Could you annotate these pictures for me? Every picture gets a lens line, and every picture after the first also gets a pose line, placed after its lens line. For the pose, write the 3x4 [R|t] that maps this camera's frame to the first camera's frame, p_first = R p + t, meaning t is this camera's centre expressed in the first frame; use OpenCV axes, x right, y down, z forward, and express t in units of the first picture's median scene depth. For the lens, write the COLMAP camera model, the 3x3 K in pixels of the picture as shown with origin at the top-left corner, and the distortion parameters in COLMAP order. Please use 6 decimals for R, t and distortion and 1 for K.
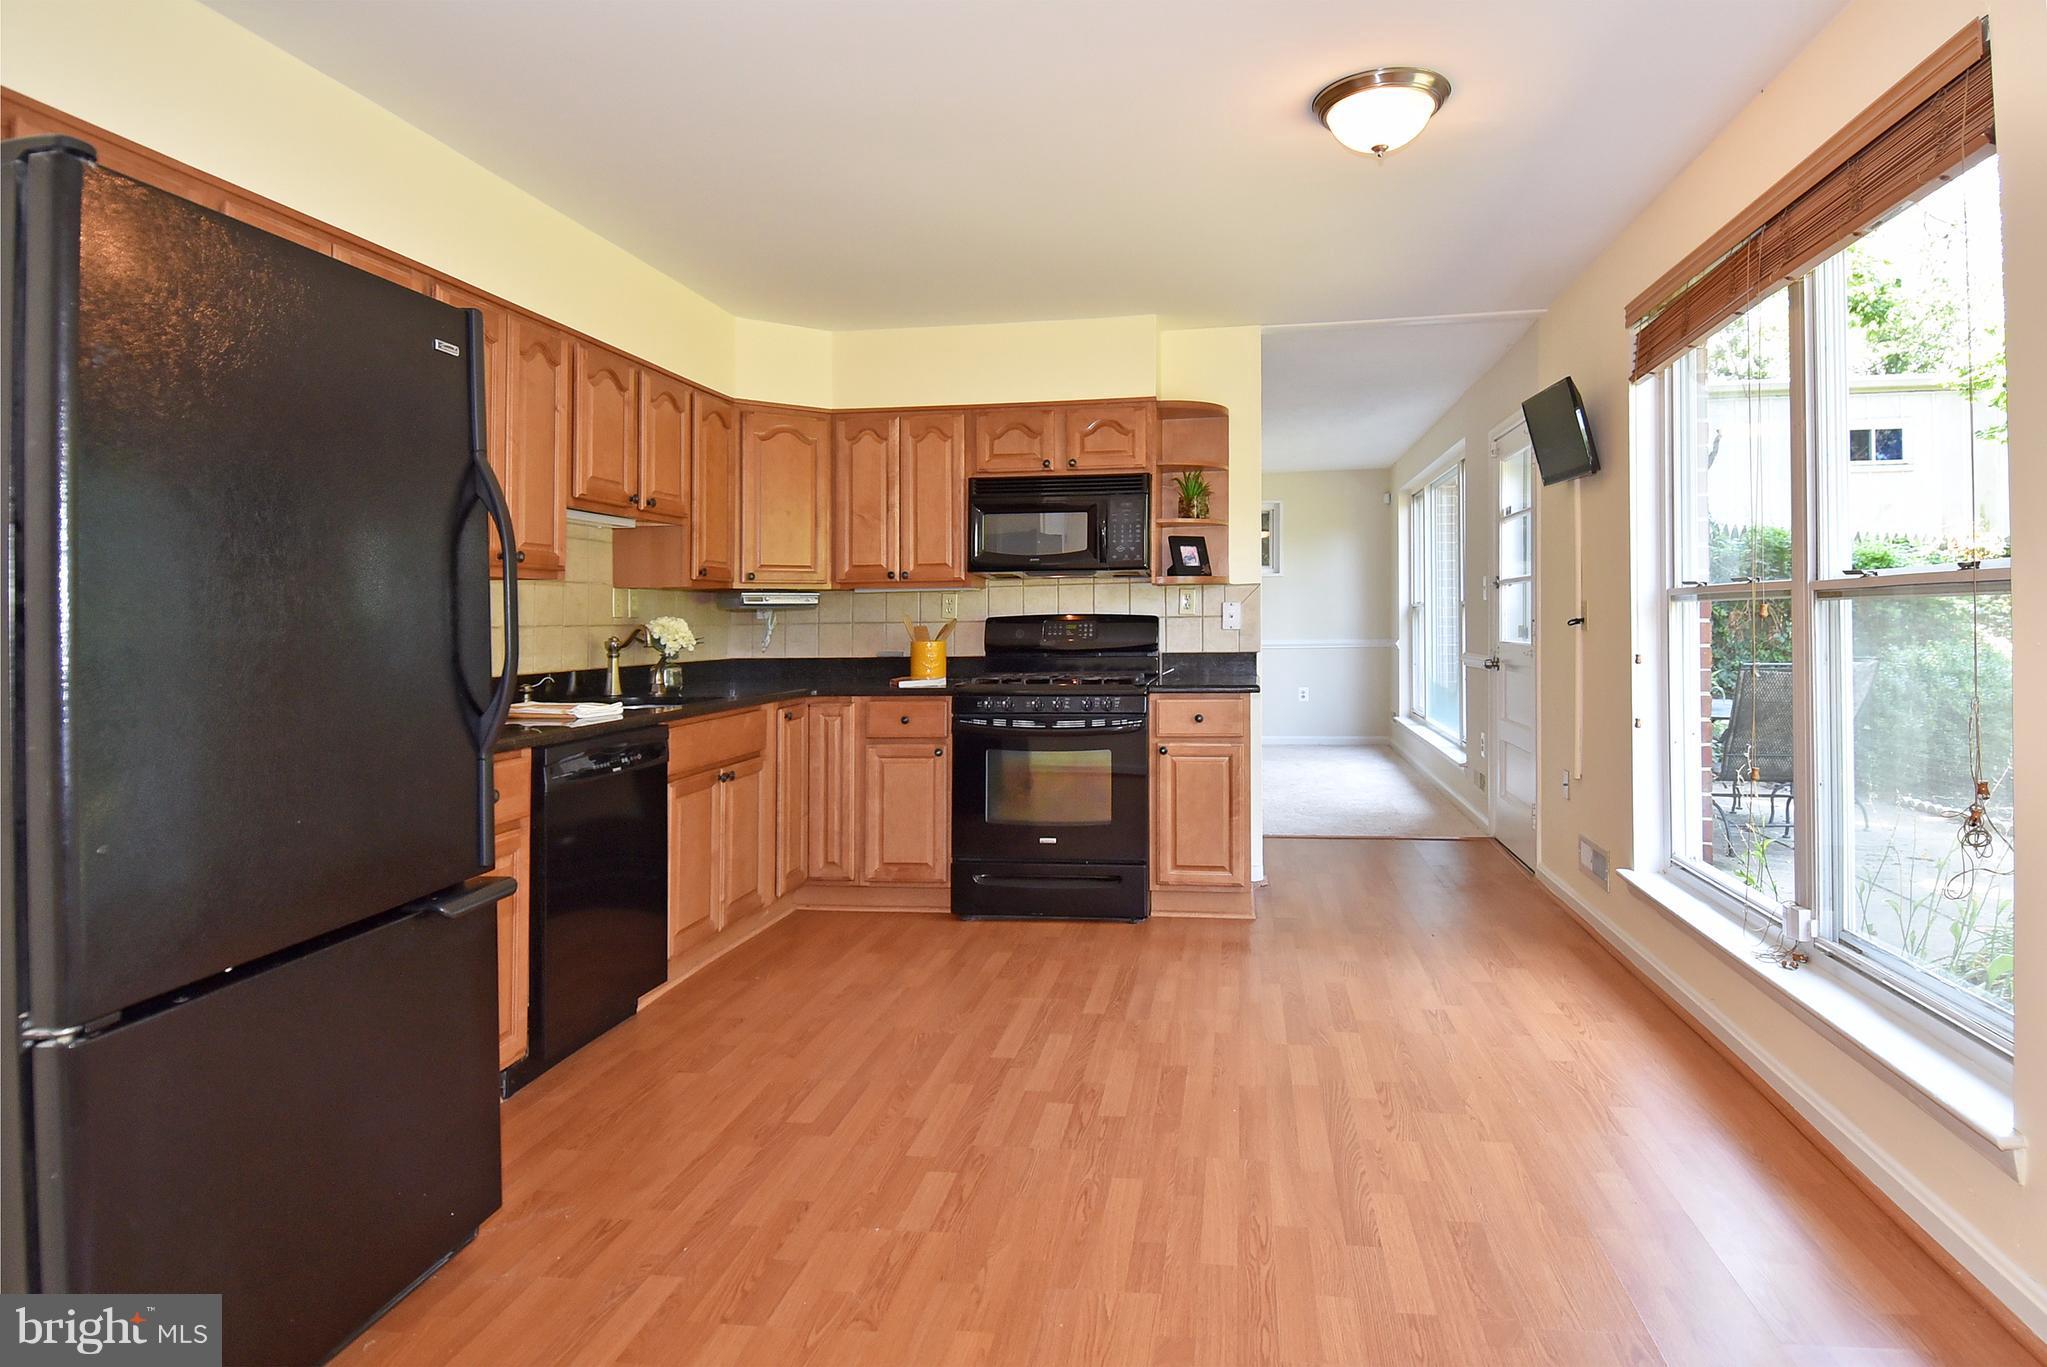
lens RADIAL K [[1104.0, 0, 1078.6], [0, 1104.0, 678.8], [0, 0, 1]] dist [0.073394, -0.051196]
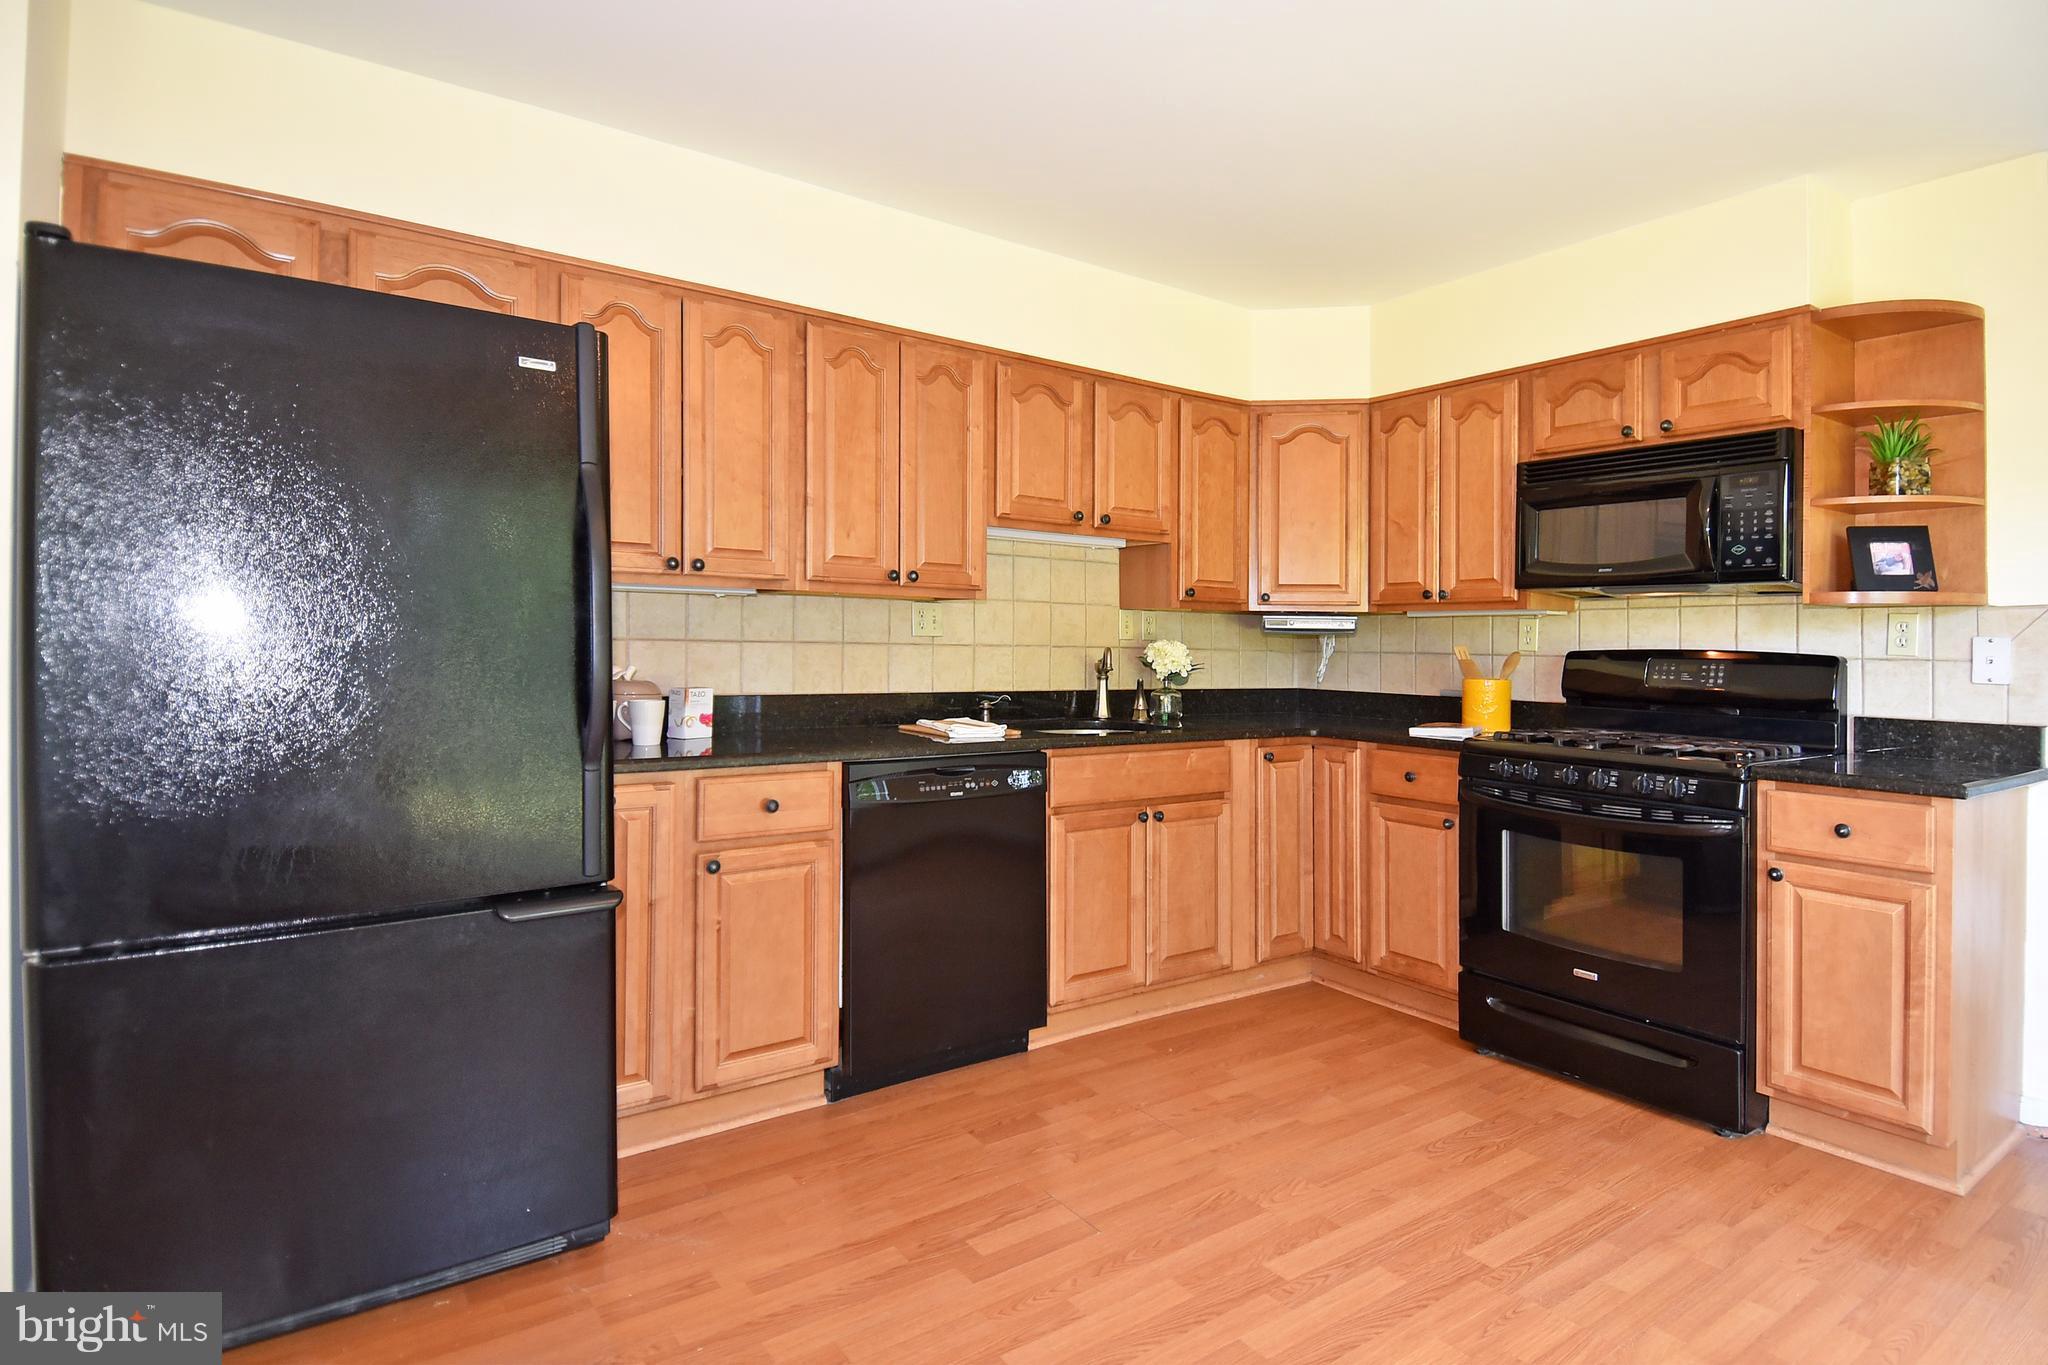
lens RADIAL K [[1078.4, 0, 1024.0], [0, 1078.4, 682.5], [0, 0, 1]] dist [0.048409, -0.048107]
pose [[0.711218, 0.050597, -0.701148, 0.187050], [-0.065105, 0.997861, 0.005969, -0.016772], [0.699950, 0.041403, 0.712991, 0.253139]]
